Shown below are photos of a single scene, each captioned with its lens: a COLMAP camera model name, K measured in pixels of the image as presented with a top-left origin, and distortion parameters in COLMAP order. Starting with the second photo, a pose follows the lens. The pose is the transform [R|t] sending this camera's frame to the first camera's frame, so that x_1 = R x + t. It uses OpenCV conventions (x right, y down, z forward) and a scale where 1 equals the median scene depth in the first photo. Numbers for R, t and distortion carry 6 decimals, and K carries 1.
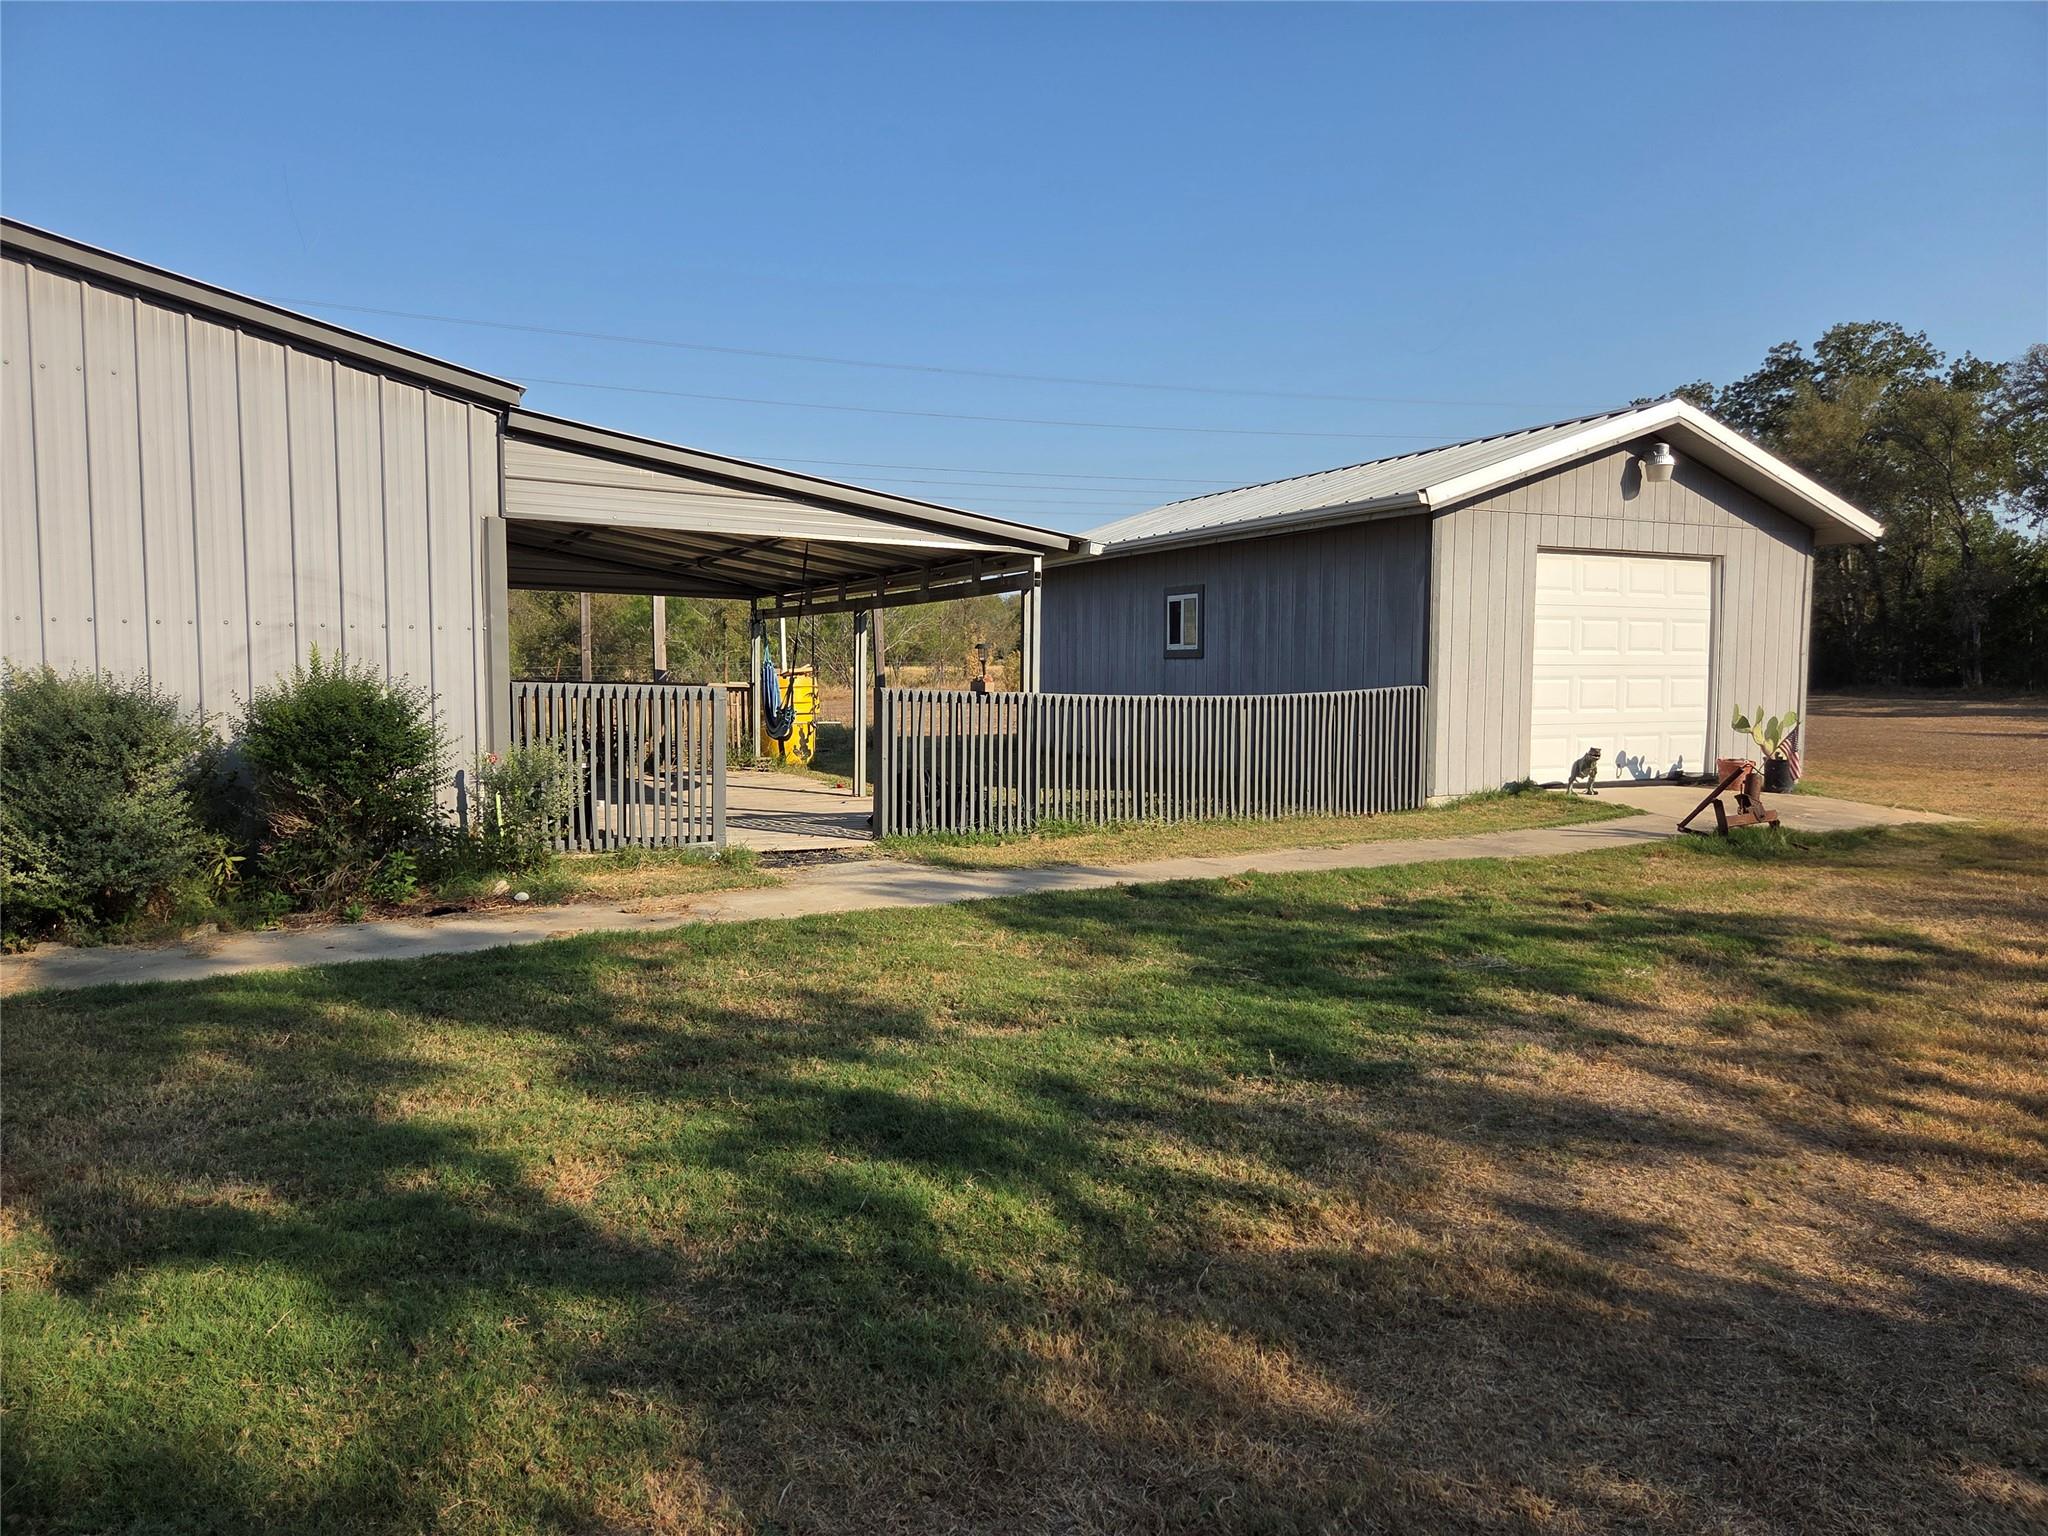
lens RADIAL K [[1366.8, 0, 1026.7], [0, 1366.8, 763.9], [0, 0, 1]] dist [0.086139, -0.066667]
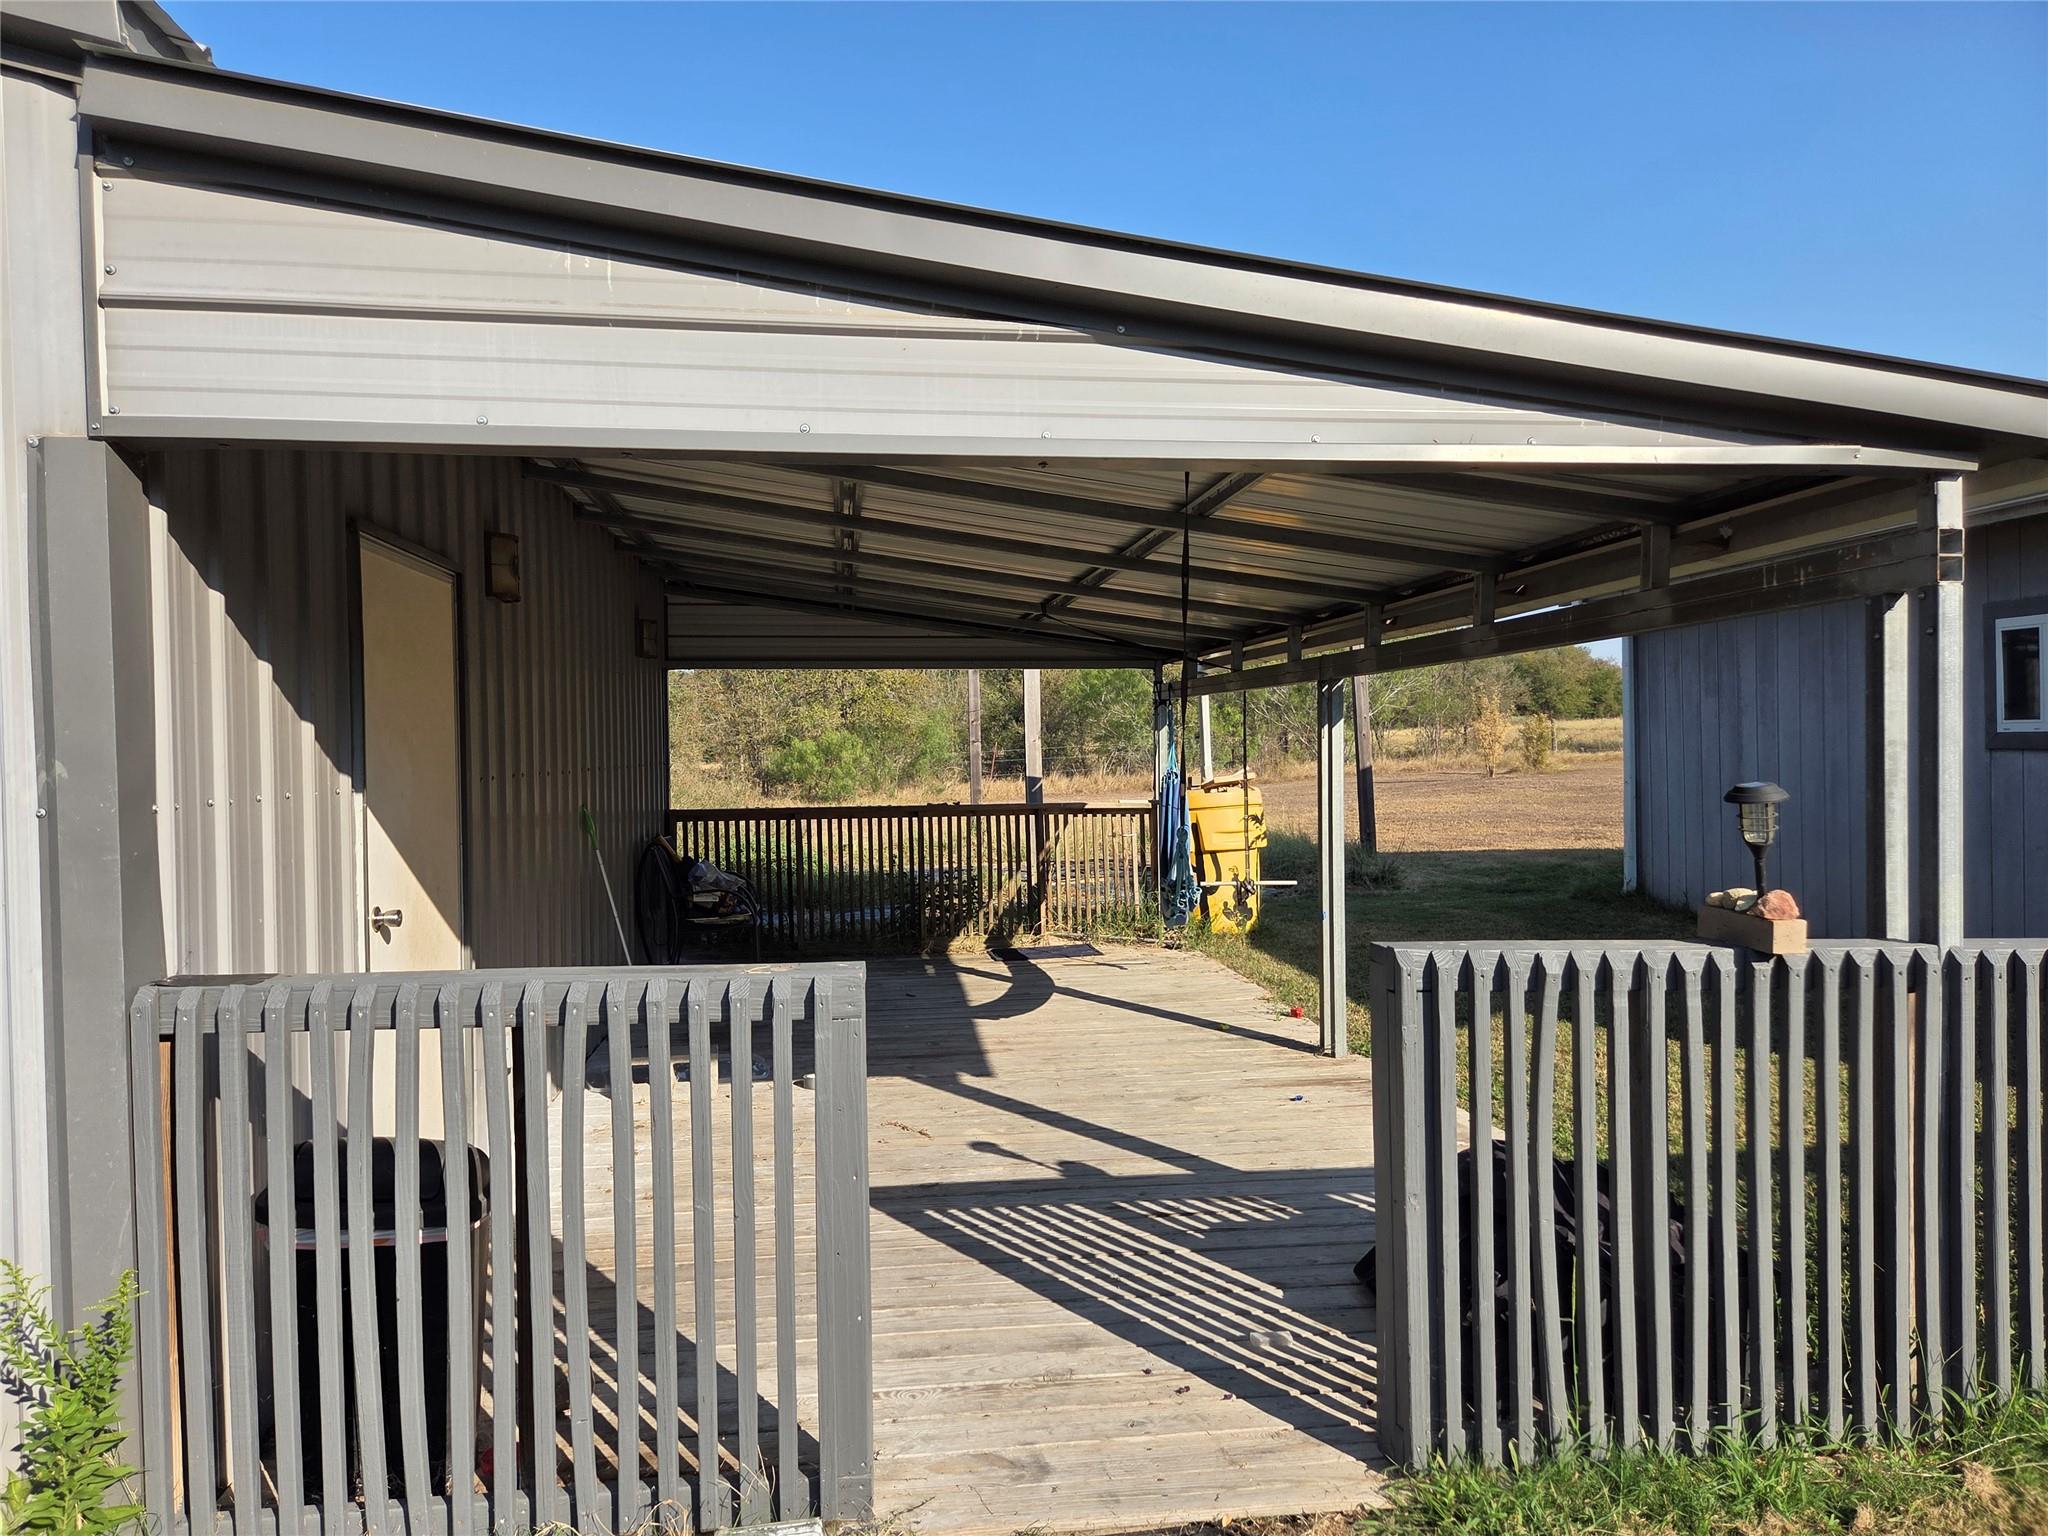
lens RADIAL K [[1366.8, 0, 1026.7], [0, 1366.8, 763.9], [0, 0, 1]] dist [0.086139, -0.066667]
pose [[0.941041, -0.019135, -0.337752, -0.076394], [0.003636, 0.998913, -0.046462, -0.078138], [0.338274, 0.042495, 0.940088, 0.659586]]
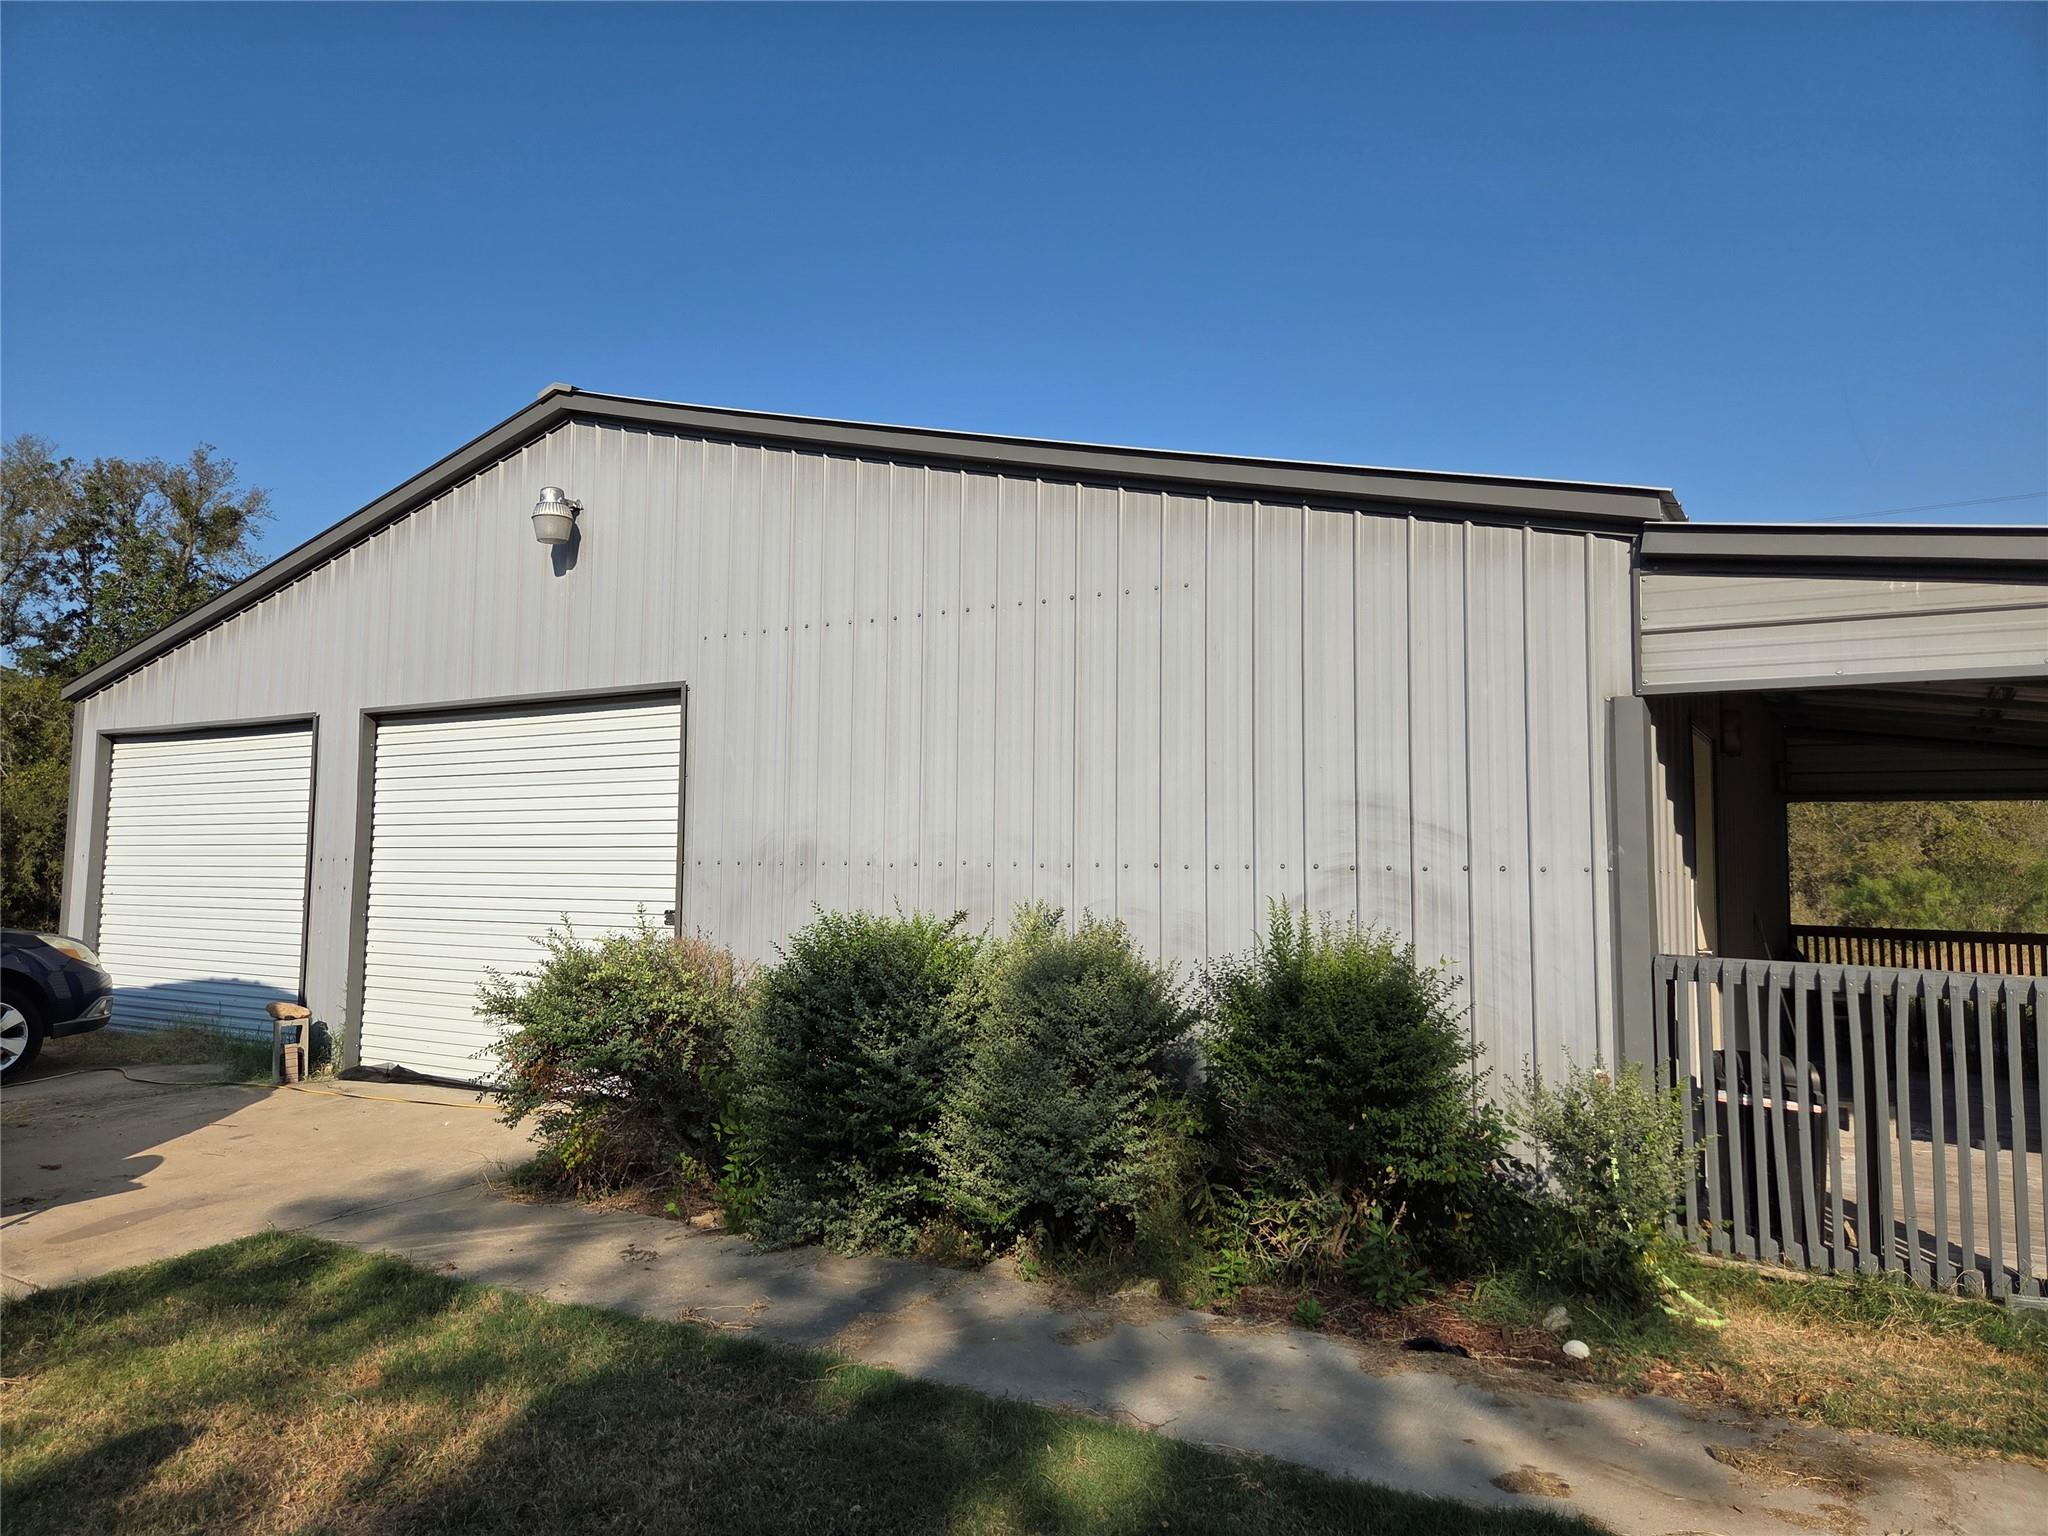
lens RADIAL K [[1366.8, 0, 1026.7], [0, 1366.8, 763.9], [0, 0, 1]] dist [0.086139, -0.066667]
pose [[0.511585, -0.072497, -0.856169, 0.018711], [-0.063949, 0.990458, -0.122079, -0.042327], [0.856849, 0.117205, 0.502068, 0.369025]]
